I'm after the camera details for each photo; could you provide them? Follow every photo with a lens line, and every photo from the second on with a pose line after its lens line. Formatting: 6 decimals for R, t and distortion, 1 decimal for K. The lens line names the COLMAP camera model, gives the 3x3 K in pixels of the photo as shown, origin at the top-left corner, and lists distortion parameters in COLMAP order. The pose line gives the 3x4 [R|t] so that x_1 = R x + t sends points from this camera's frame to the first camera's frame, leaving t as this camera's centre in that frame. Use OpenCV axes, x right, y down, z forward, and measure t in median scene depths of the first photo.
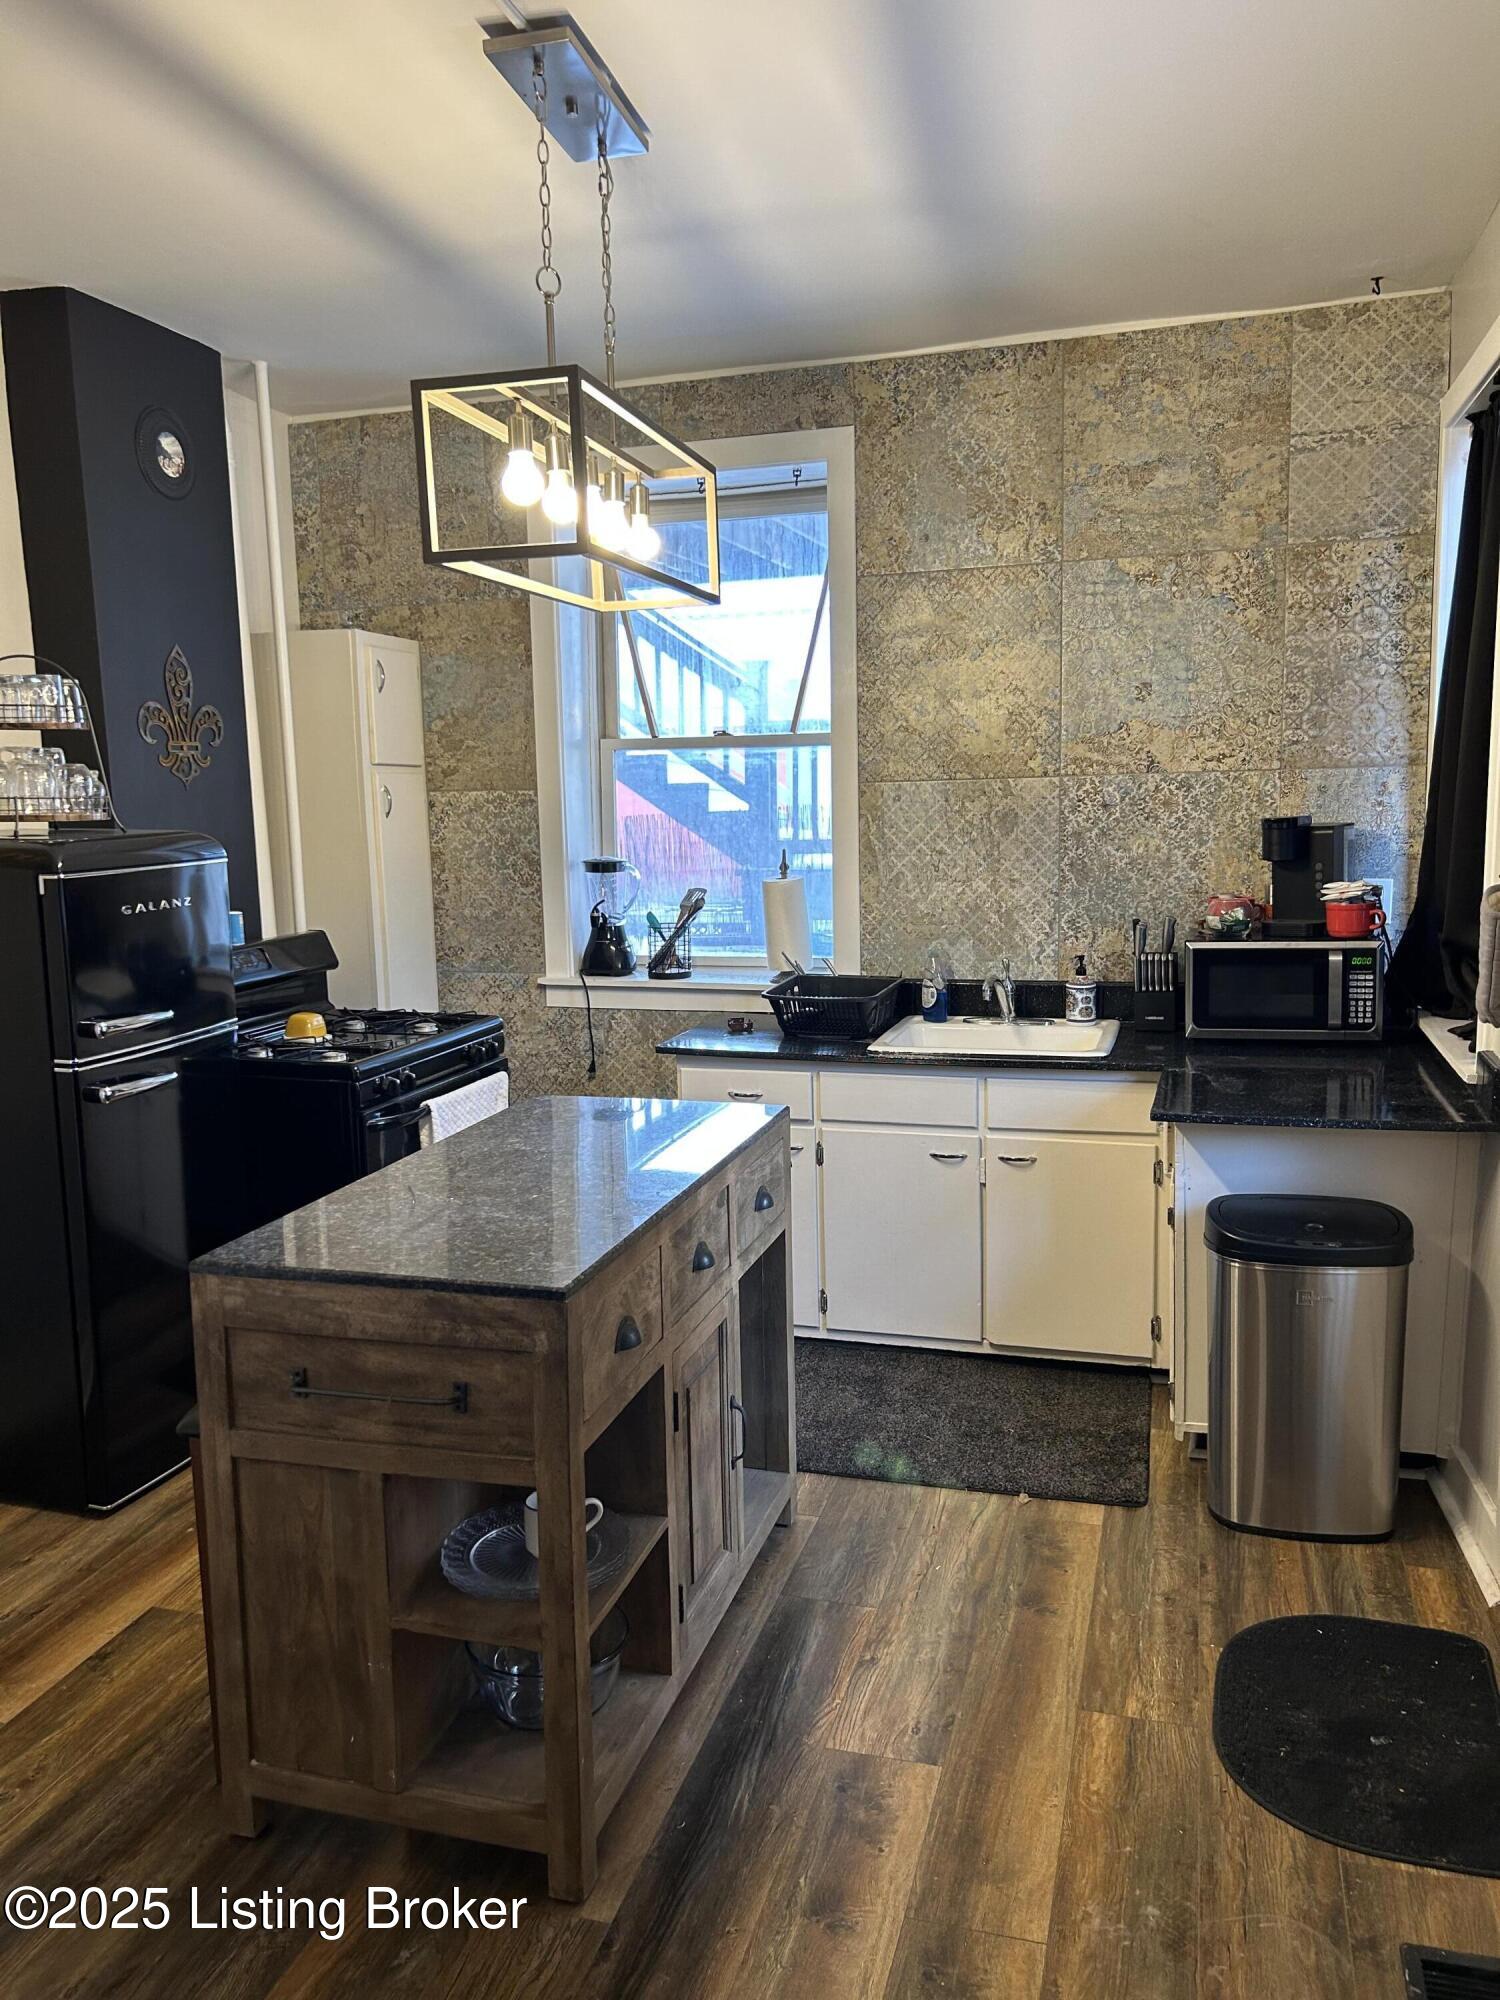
lens RADIAL K [[1517.3, 0, 754.1], [0, 1517.3, 994.8], [0, 0, 1]] dist [0.025061, -0.002488]
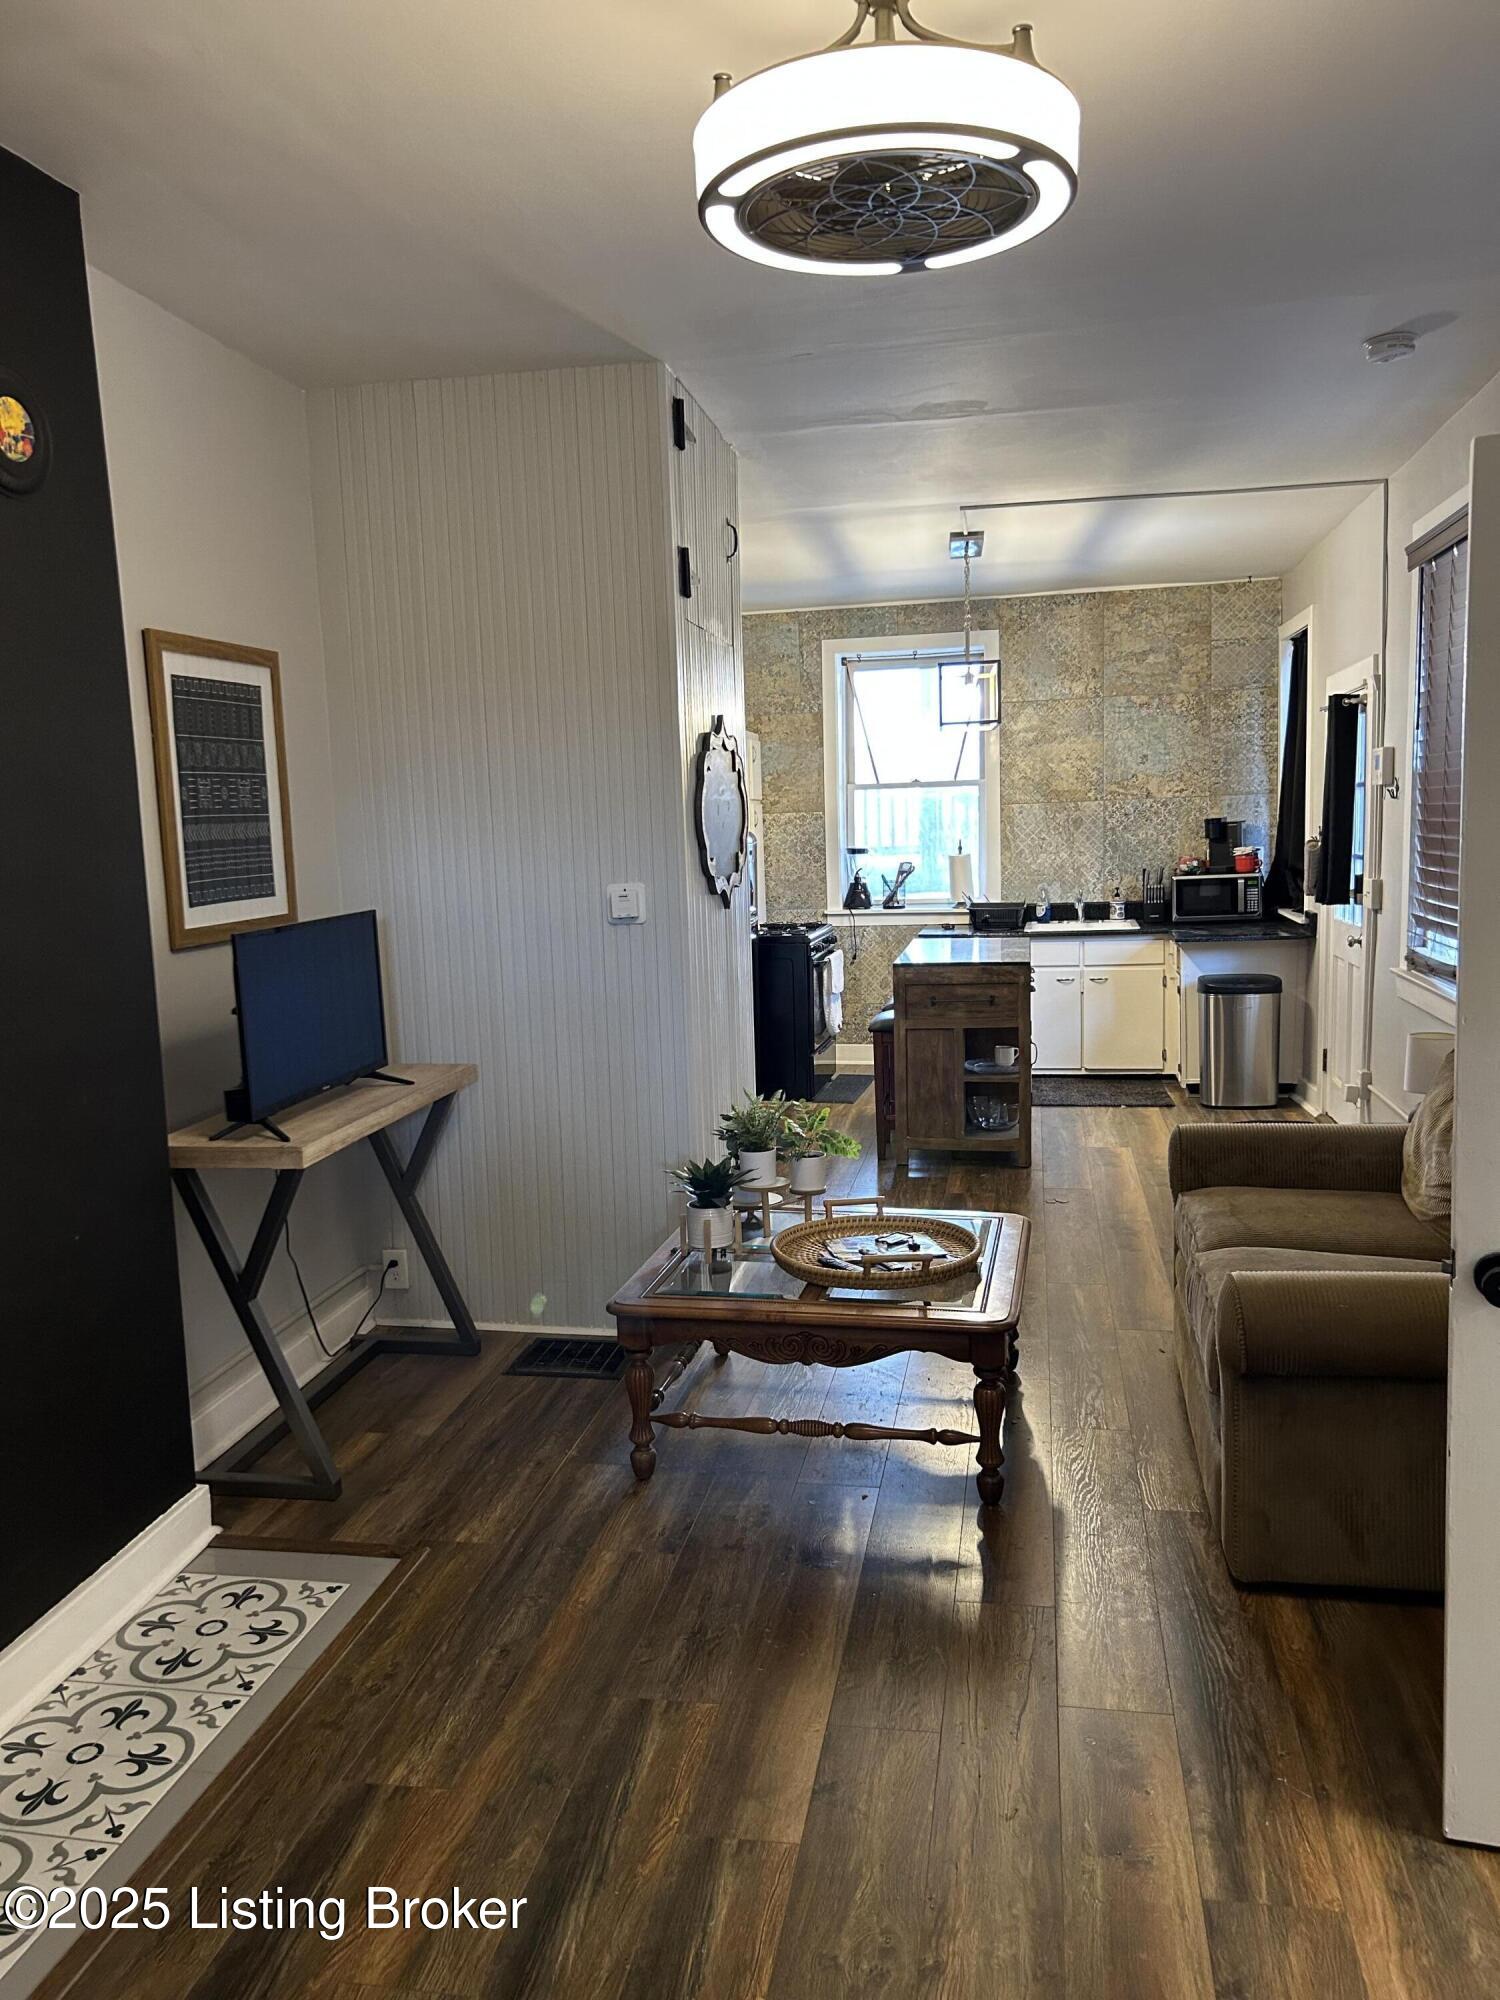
lens RADIAL K [[1517.3, 0, 744.5], [0, 1517.3, 1007.3], [0, 0, 1]] dist [0.025061, -0.002488]
pose [[0.995538, -0.023794, 0.091314, -0.486404], [0.024961, 0.999620, -0.011666, 0.149964], [-0.091001, 0.013893, 0.995754, -1.015720]]
